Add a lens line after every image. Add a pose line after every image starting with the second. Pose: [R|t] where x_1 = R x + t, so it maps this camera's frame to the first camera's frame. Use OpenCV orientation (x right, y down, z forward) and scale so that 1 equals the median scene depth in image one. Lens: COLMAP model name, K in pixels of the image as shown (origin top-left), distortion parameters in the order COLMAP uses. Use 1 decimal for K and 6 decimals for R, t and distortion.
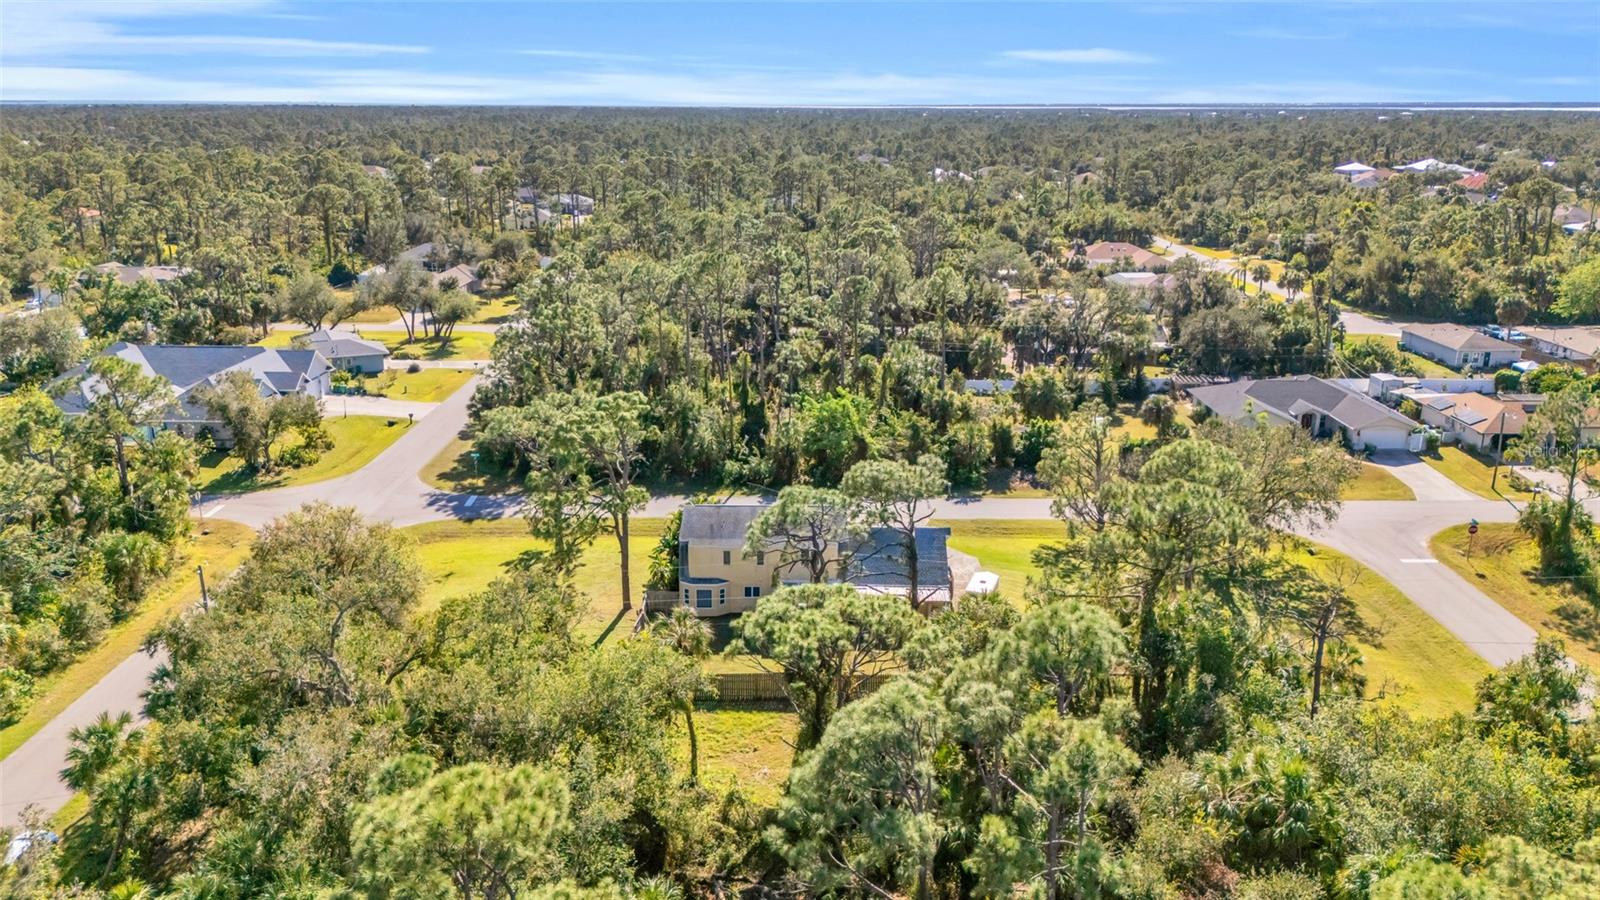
lens RADIAL K [[1194.4, 0, 800.0], [0, 1194.4, 450.0], [0, 0, 1]] dist [0.053467, -0.000457]
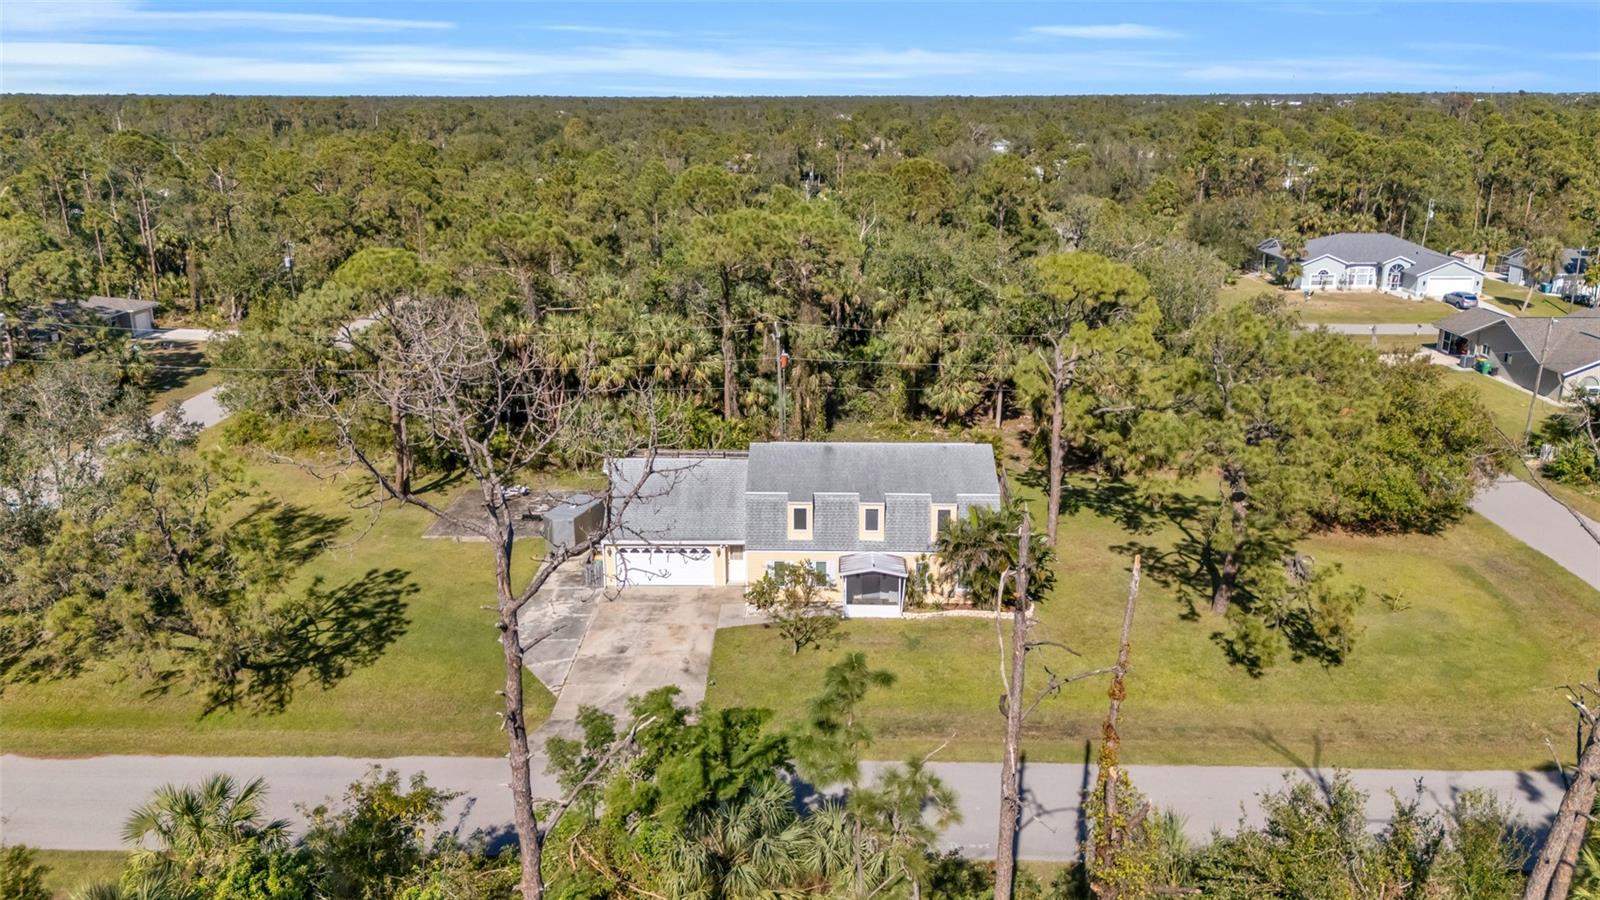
lens RADIAL K [[1215.2, 0, 800.0], [0, 1215.2, 450.0], [0, 0, 1]] dist [0.035011, -0.002306]
pose [[-0.999880, -0.004869, 0.014686, -0.000351], [0.003865, 0.840479, 0.541830, -0.241535], [-0.014981, 0.541822, -0.840360, 1.195429]]
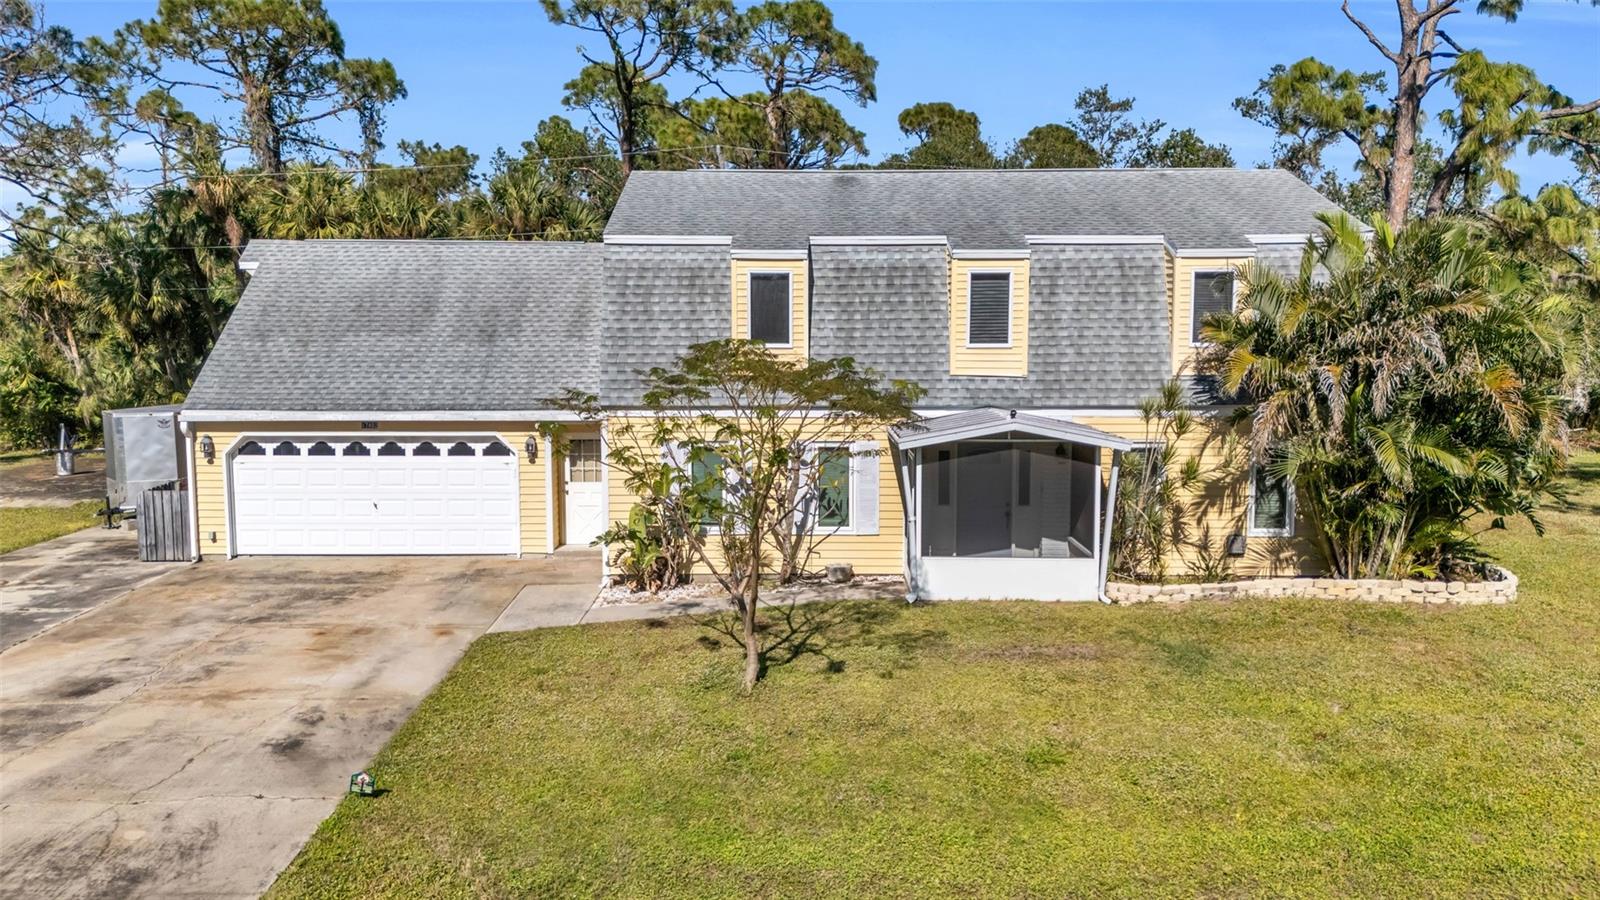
lens RADIAL K [[1215.2, 0, 800.0], [0, 1215.2, 450.0], [0, 0, 1]] dist [0.035011, -0.002306]
pose [[-0.999949, -0.000474, -0.010084, 0.004160], [-0.004279, 0.924642, 0.380813, 0.003476], [0.009143, 0.380836, -0.924597, 0.953993]]
